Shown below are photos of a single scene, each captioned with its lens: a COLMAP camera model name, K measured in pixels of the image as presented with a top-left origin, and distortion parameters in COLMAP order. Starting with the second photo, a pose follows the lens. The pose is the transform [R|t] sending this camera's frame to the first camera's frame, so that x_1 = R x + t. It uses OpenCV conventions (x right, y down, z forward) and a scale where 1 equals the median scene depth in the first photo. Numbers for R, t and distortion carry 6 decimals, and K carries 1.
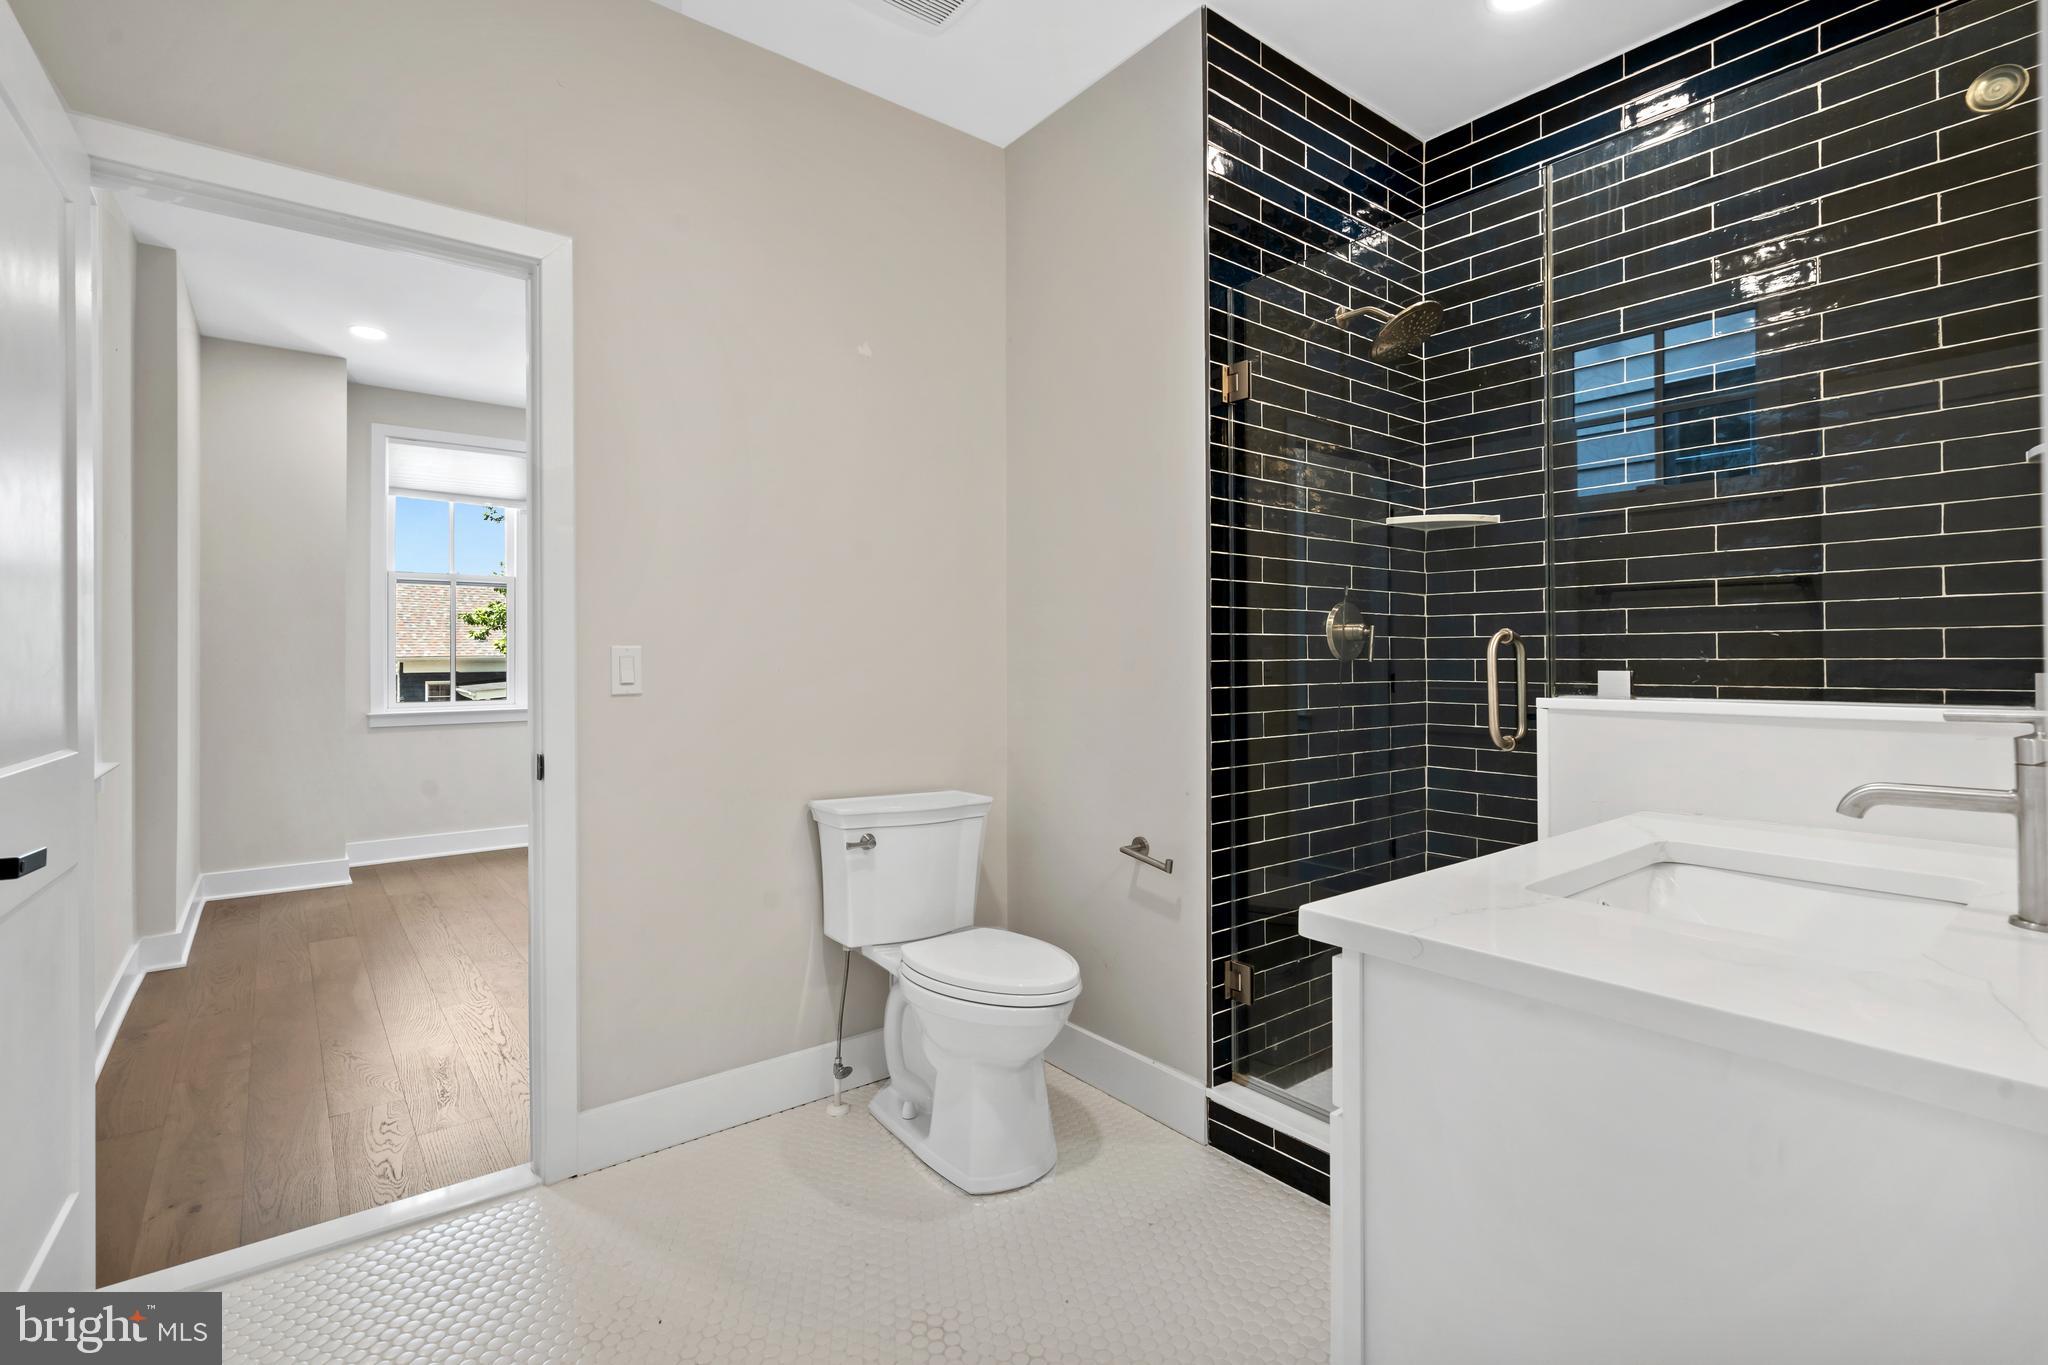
lens RADIAL K [[954.1, 0, 1020.4], [0, 954.1, 656.6], [0, 0, 1]] dist [-0.000811, 0.000145]
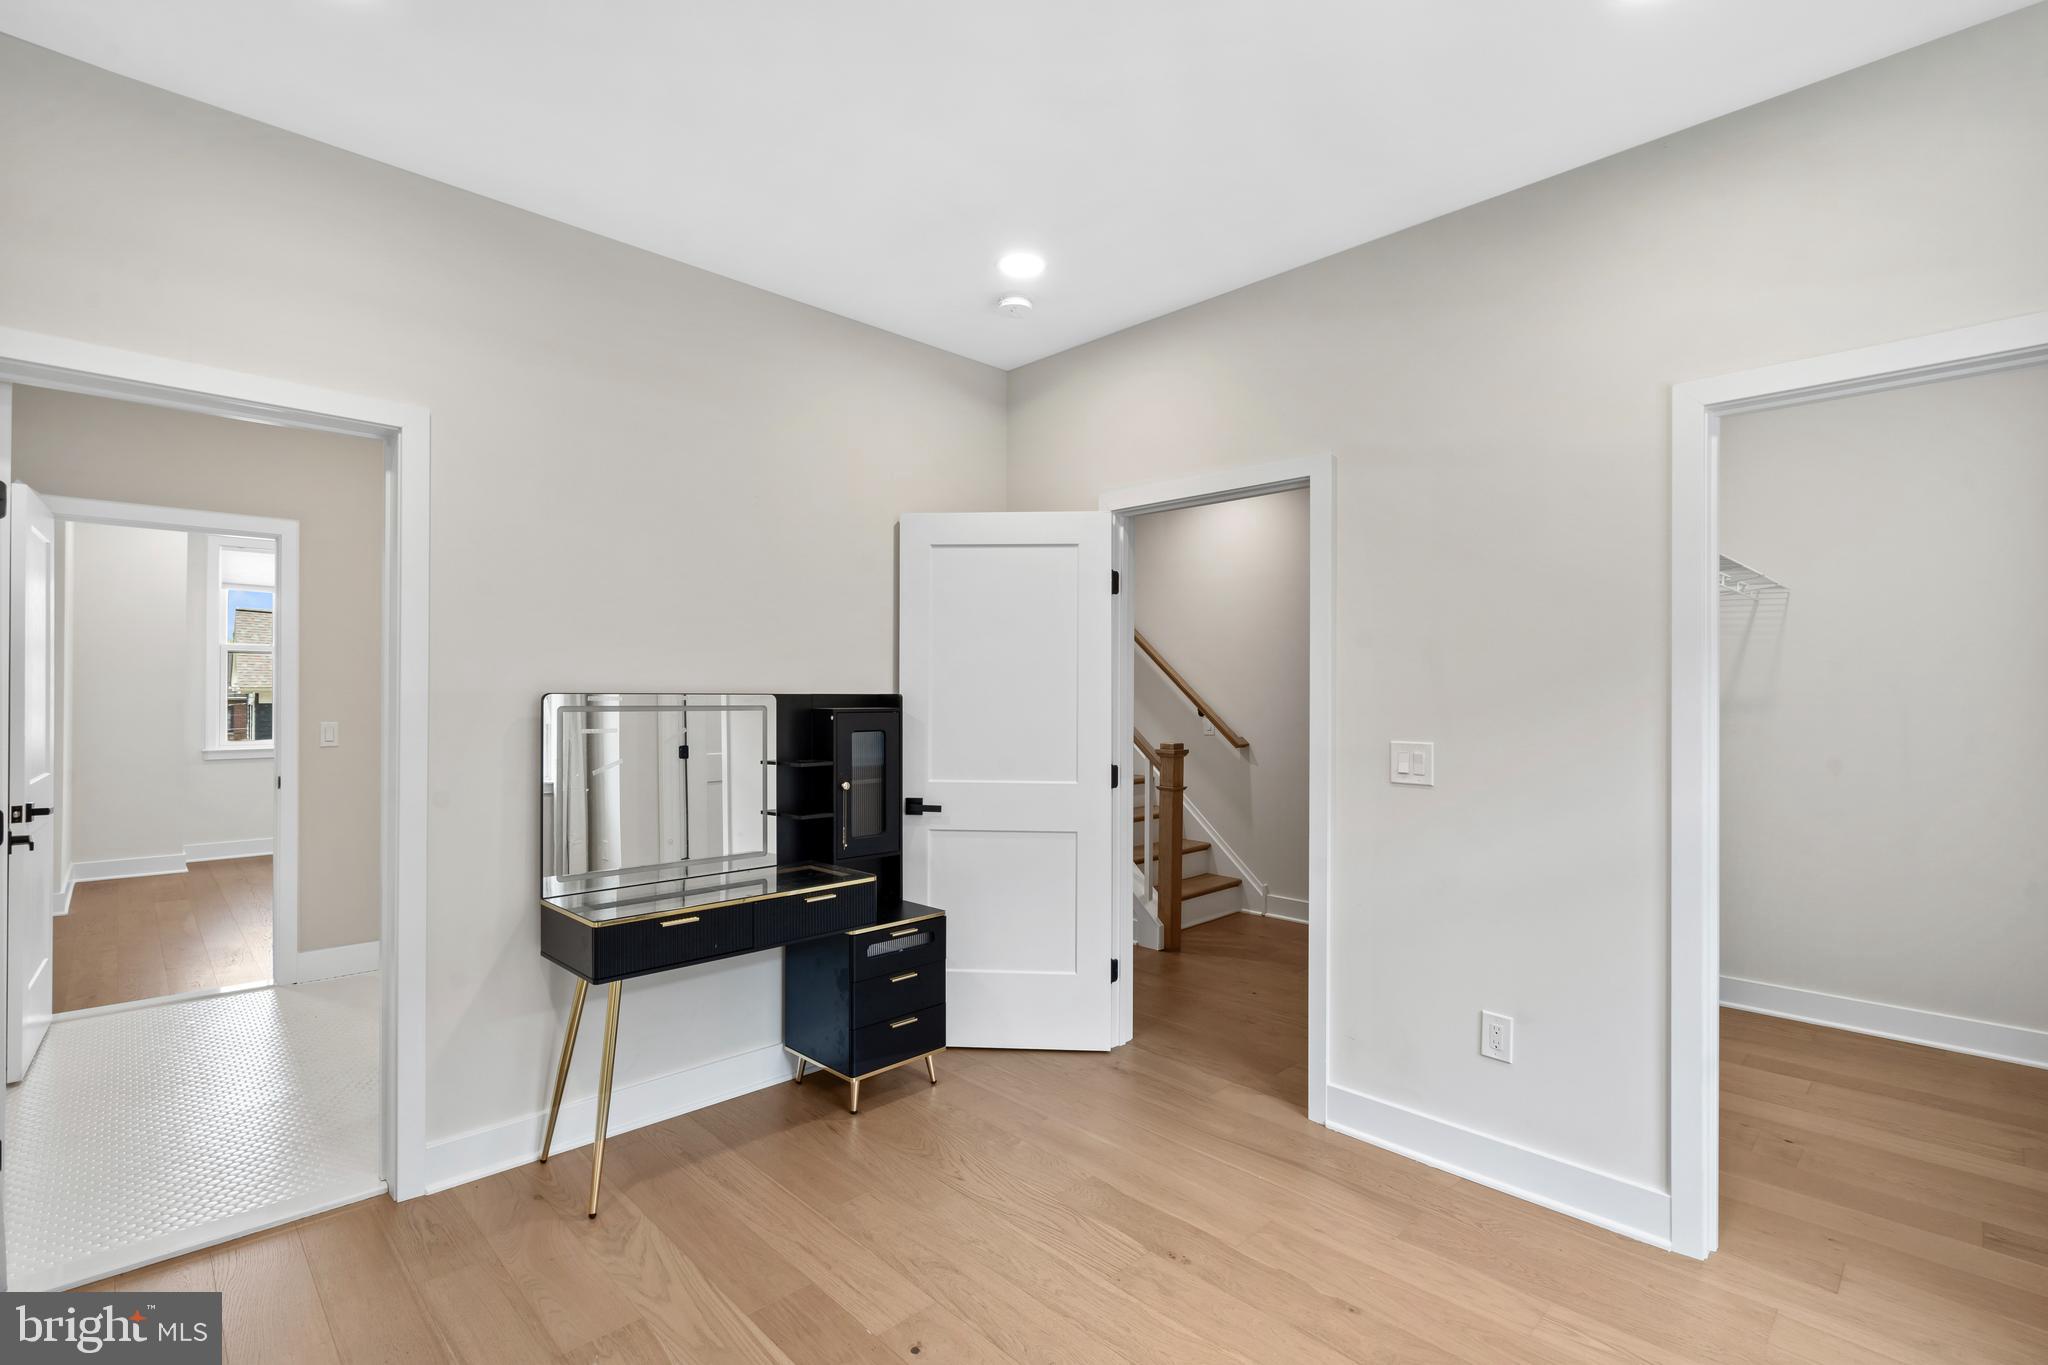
lens RADIAL K [[944.3, 0, 1019.4], [0, 944.3, 689.8], [0, 0, 1]] dist [-0.000765, 0.000860]
pose [[0.994925, 0.010153, 0.100108, 0.505489], [-0.010181, 0.999948, -0.000230, -0.057046], [-0.100105, -0.000790, 0.994977, -0.680556]]
